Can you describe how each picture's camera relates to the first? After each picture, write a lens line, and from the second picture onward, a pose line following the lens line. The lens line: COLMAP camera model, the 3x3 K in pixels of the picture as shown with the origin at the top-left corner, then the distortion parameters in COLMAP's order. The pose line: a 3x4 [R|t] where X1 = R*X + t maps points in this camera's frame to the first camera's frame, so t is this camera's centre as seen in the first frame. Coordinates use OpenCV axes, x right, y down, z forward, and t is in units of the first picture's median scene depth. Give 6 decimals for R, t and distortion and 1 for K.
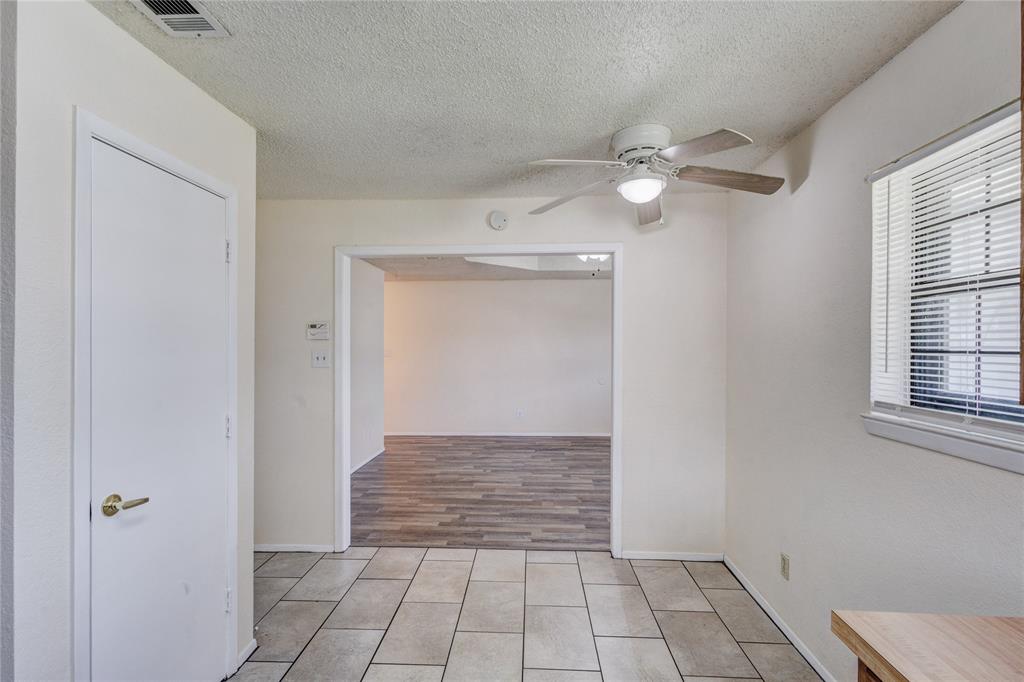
lens RADIAL K [[472.3, 0, 508.9], [0, 472.3, 342.6], [0, 0, 1]] dist [0.008173, -0.002706]
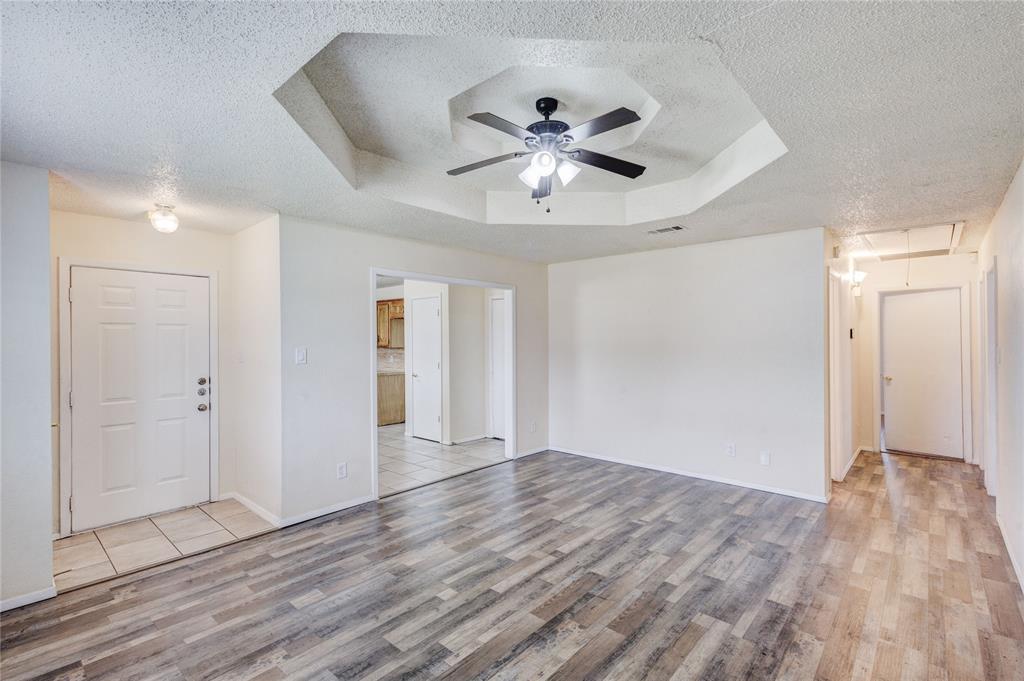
lens RADIAL K [[472.3, 0, 520.4], [0, 472.3, 337.5], [0, 0, 1]] dist [0.008173, -0.002706]
pose [[-0.610519, -0.002495, -0.791998, 0.749393], [0.005070, 0.999962, -0.007058, 0.004821], [0.791986, -0.008324, -0.610483, 1.570957]]
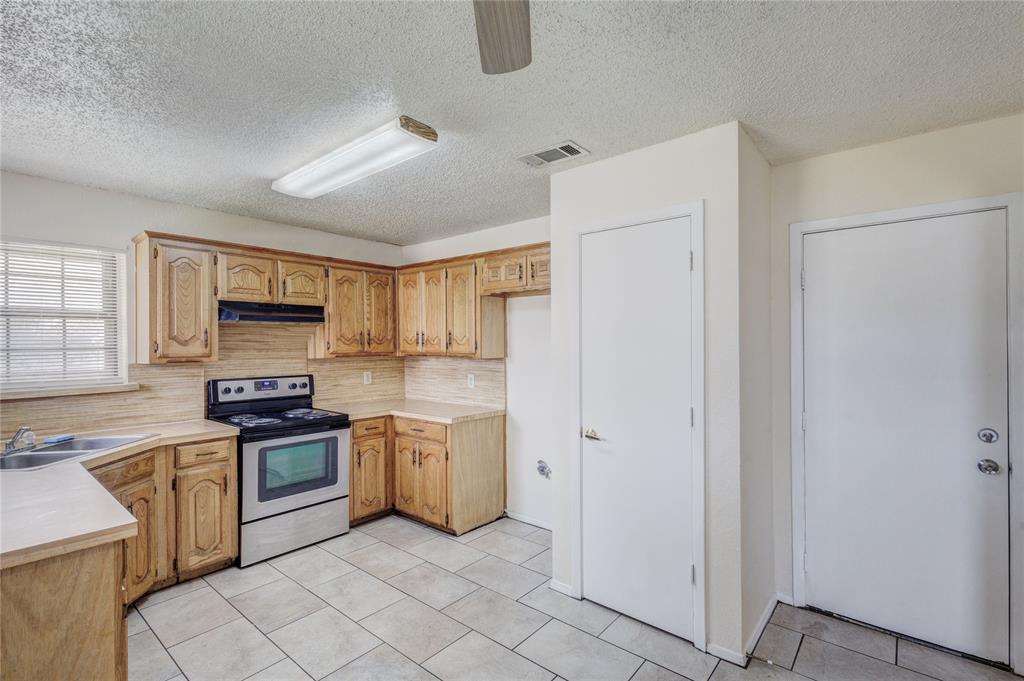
lens RADIAL K [[472.3, 0, 517.1], [0, 472.3, 340.9], [0, 0, 1]] dist [0.008173, -0.002706]
pose [[-0.598954, -0.005569, -0.800764, 0.247194], [-0.000358, 0.999978, -0.006687, 0.003124], [0.800784, -0.003718, -0.598942, 0.618845]]
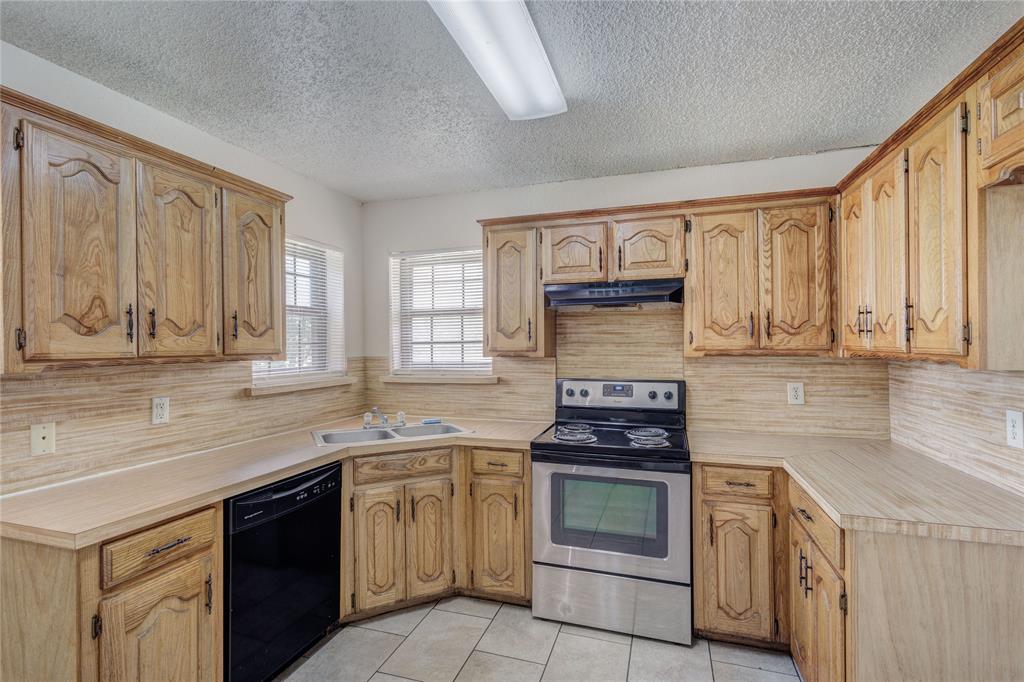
lens RADIAL K [[472.3, 0, 519.0], [0, 472.3, 347.0], [0, 0, 1]] dist [0.008173, -0.002706]
pose [[-0.966950, 0.000997, 0.254965, -0.181625], [0.003590, 0.999946, 0.009708, 0.010818], [-0.254942, 0.010302, -0.966902, 0.419616]]
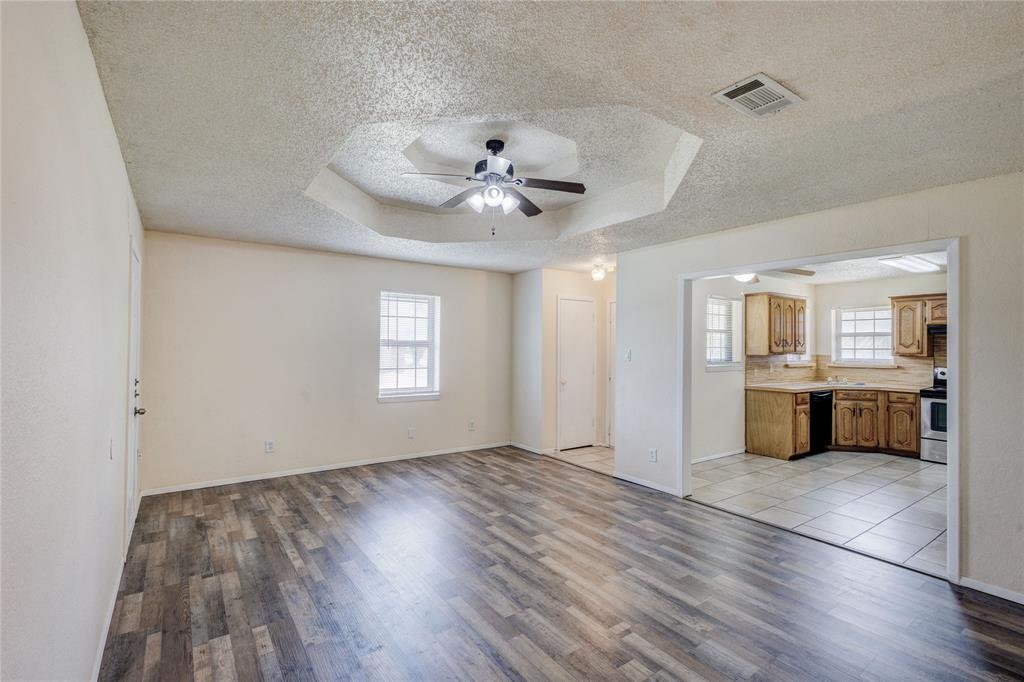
lens RADIAL K [[472.3, 0, 504.3], [0, 472.3, 340.8], [0, 0, 1]] dist [0.008173, -0.002706]
pose [[-0.612066, -0.000335, 0.790806, -0.401224], [-0.009394, 0.999932, -0.006847, 0.004999], [-0.790751, -0.011620, -0.612028, 1.662951]]
